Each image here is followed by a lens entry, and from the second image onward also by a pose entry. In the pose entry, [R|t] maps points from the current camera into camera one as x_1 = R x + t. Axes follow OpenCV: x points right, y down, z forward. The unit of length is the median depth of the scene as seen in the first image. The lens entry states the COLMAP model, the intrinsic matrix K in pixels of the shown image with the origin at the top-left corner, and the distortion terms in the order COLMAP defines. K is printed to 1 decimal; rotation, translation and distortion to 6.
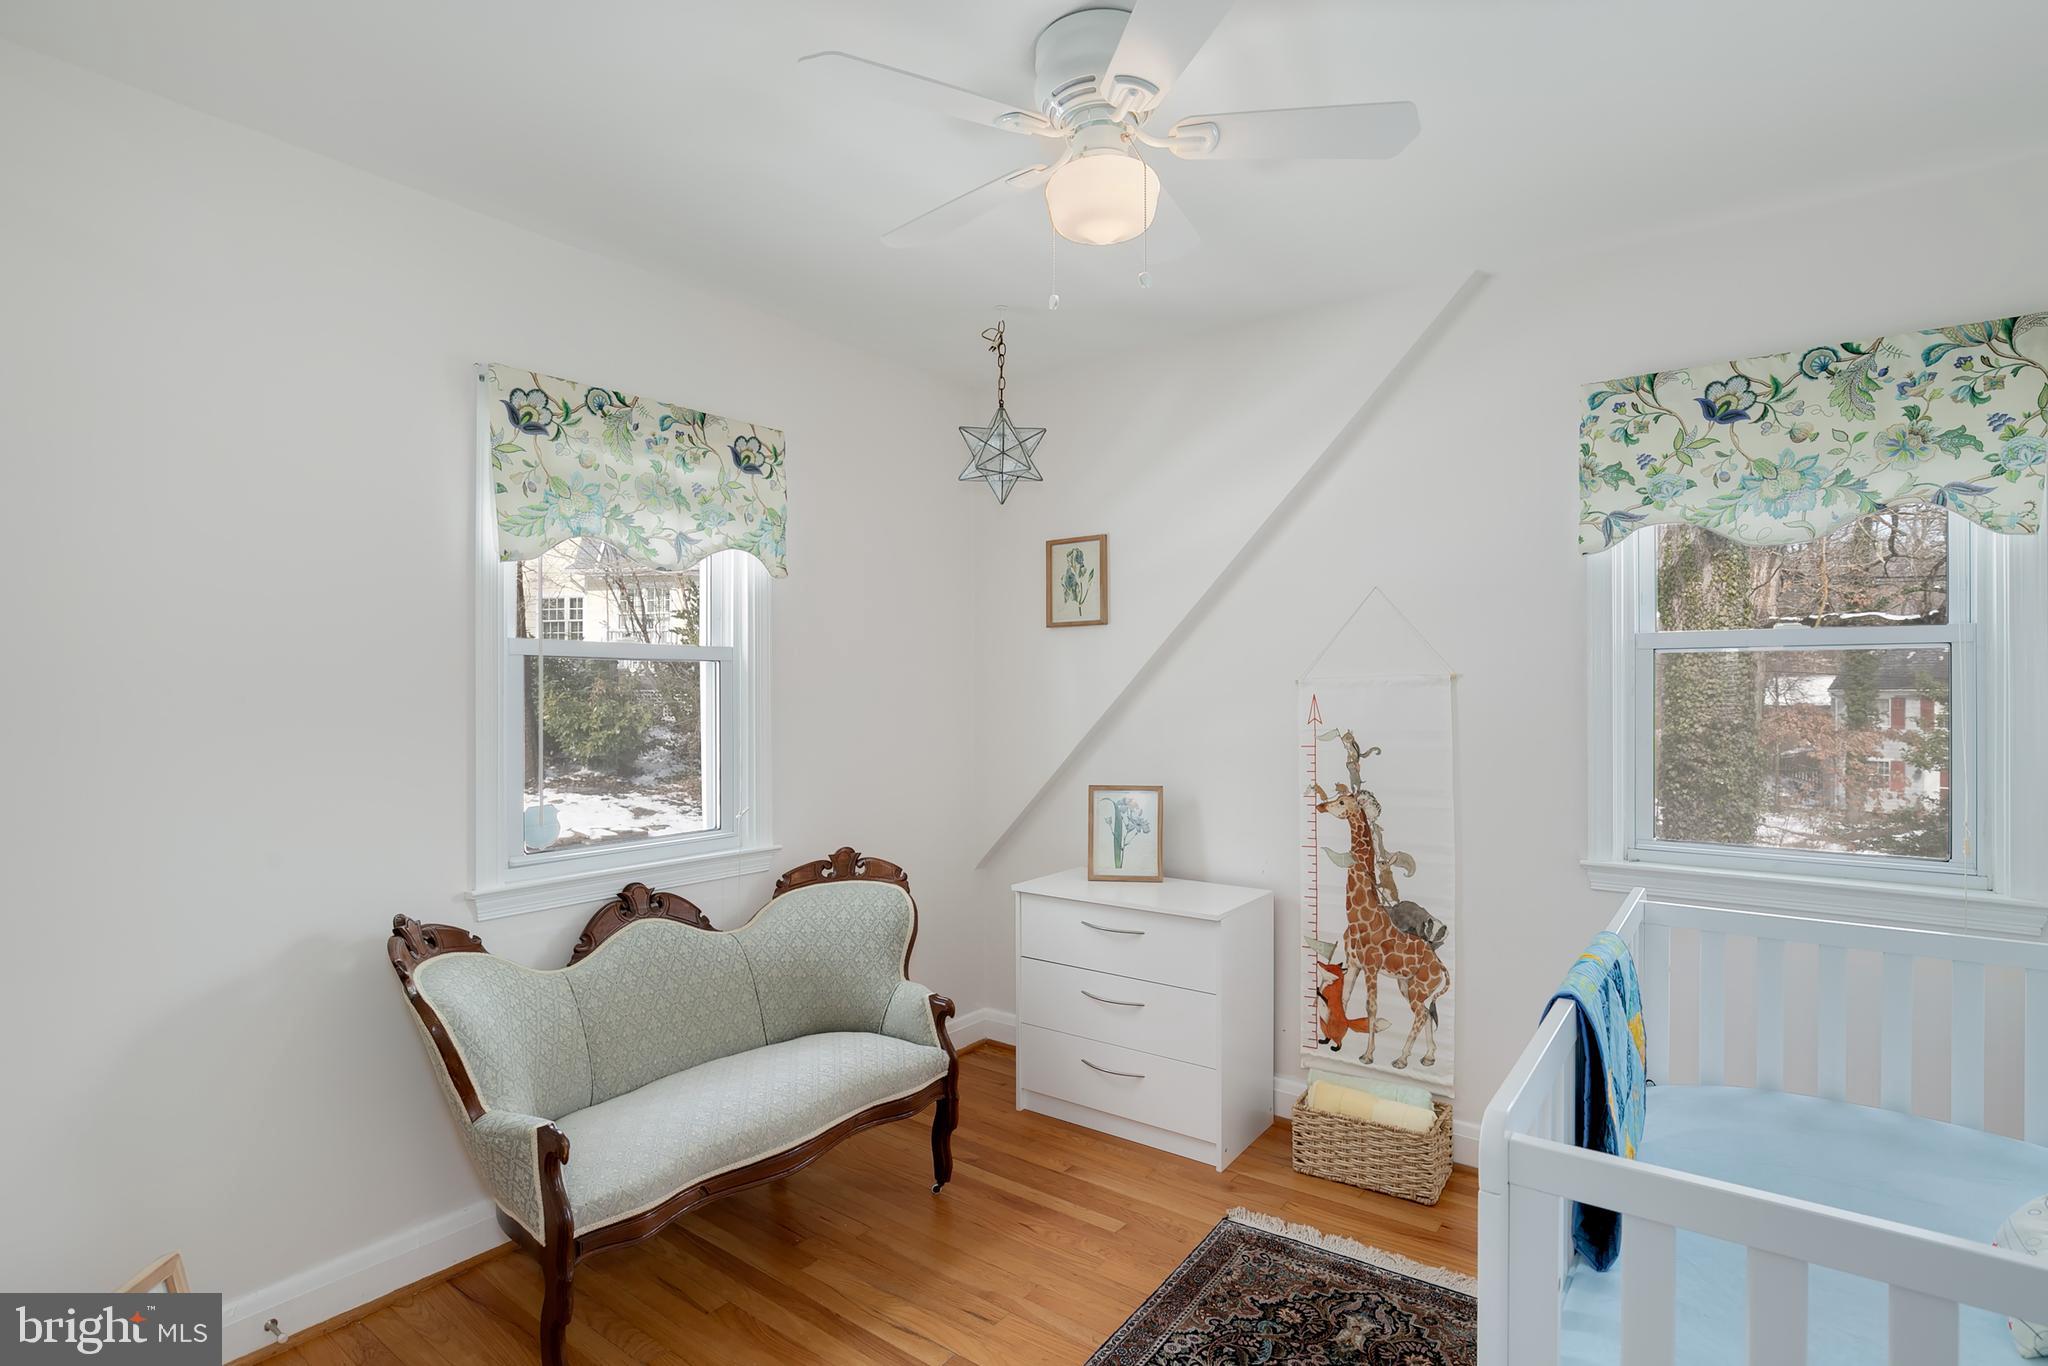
lens RADIAL K [[1018.2, 0, 1035.5], [0, 1018.2, 698.5], [0, 0, 1]] dist [-0.023201, 0.008935]
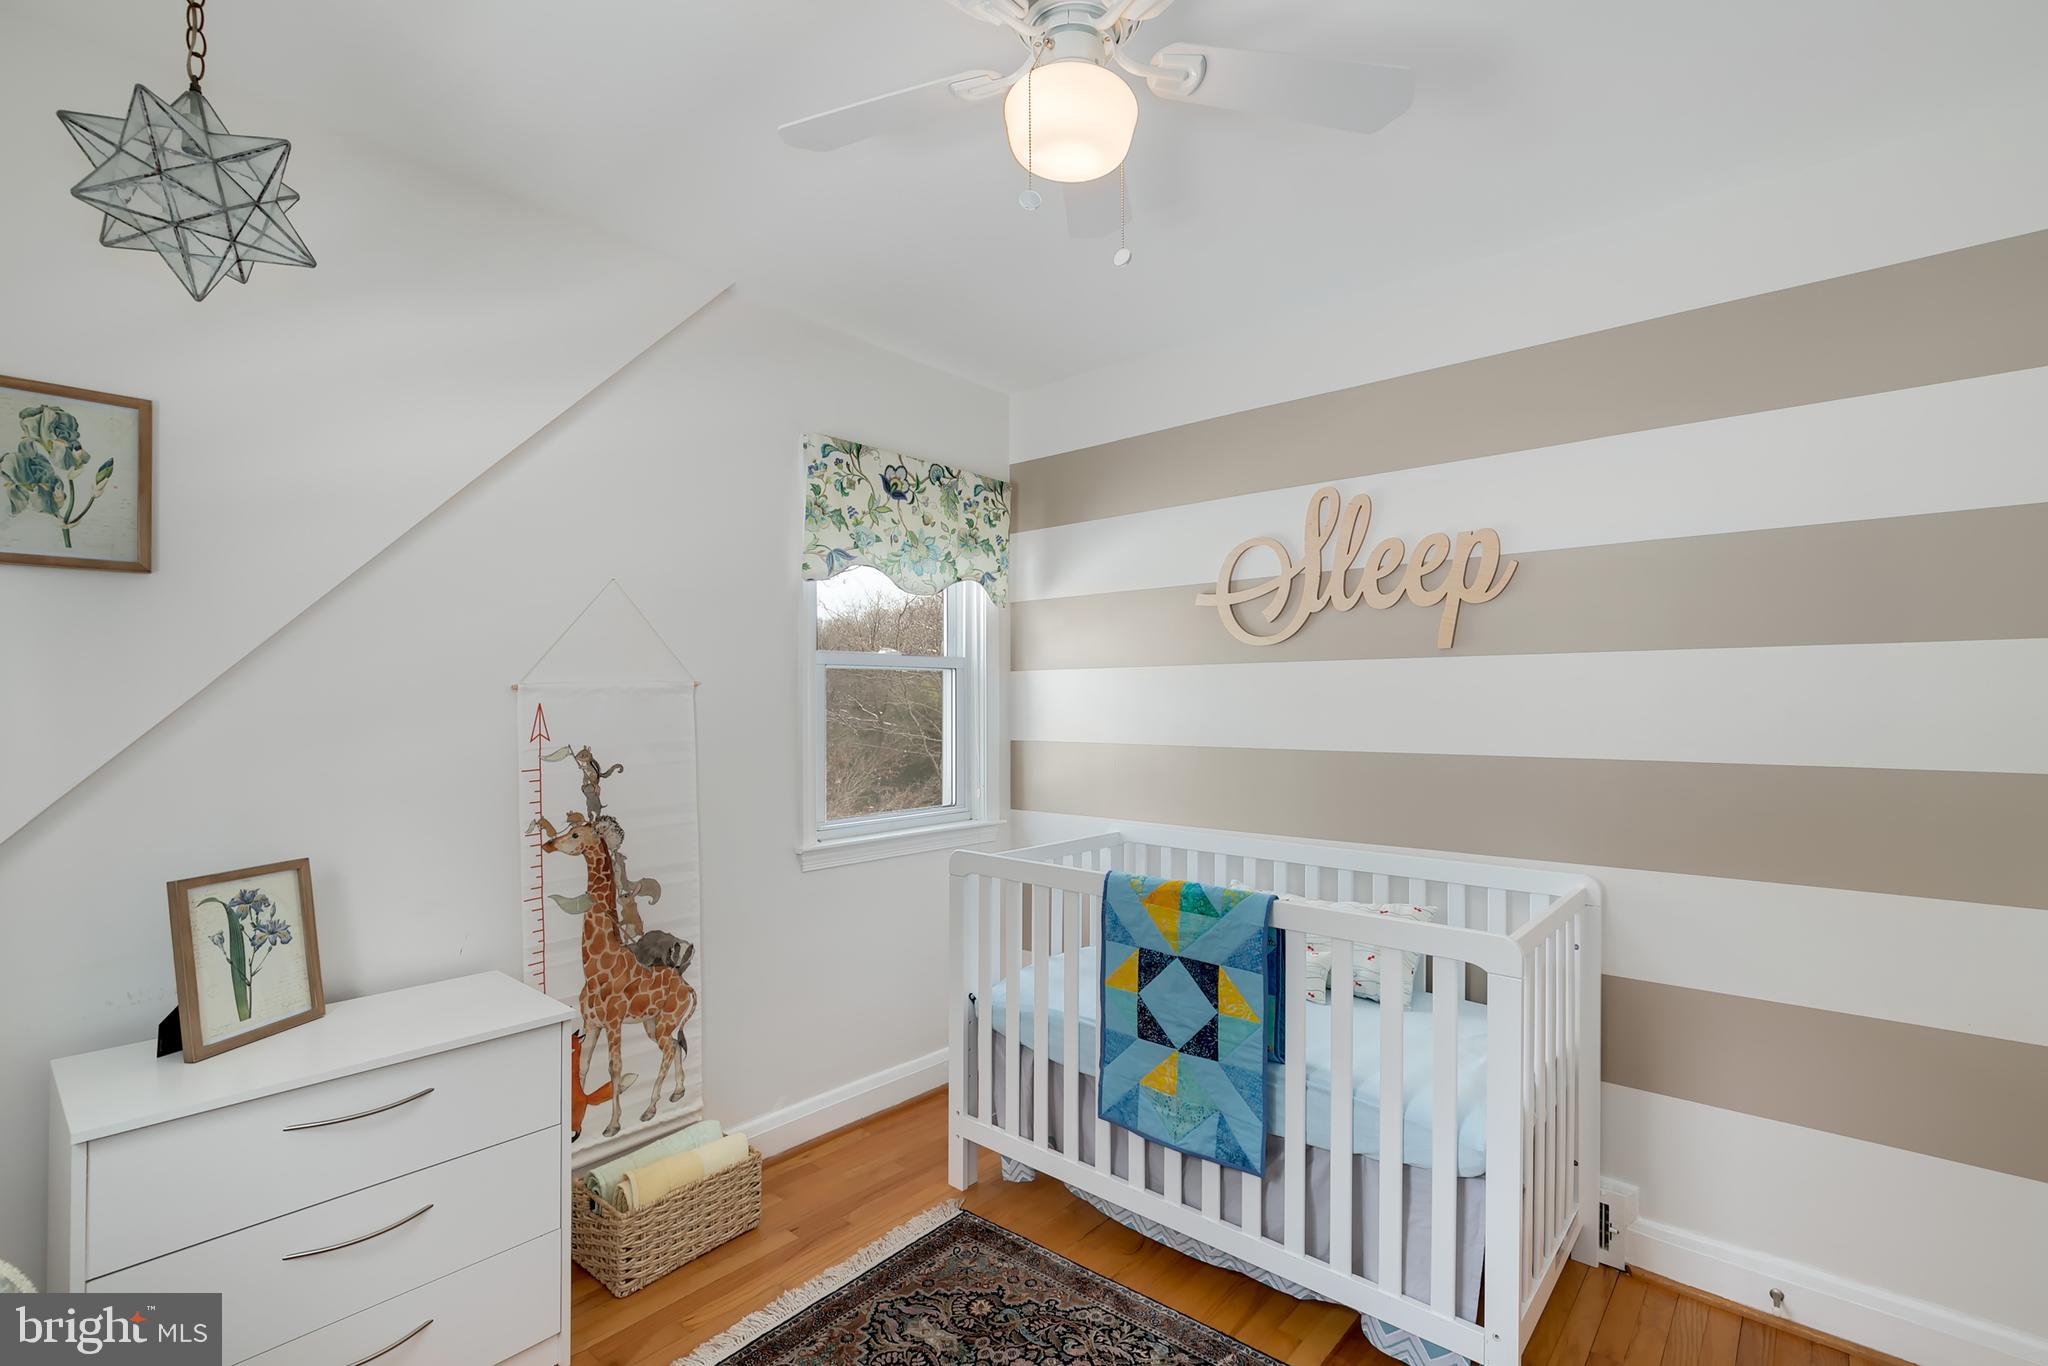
lens RADIAL K [[932.2, 0, 1026.4], [0, 932.2, 699.3], [0, 0, 1]] dist [-0.011075, 0.000431]
pose [[0.075487, 0.000560, 0.997147, -0.431118], [0.008785, 0.999961, -0.001227, -0.003410], [-0.997108, 0.008852, 0.075479, 0.594500]]
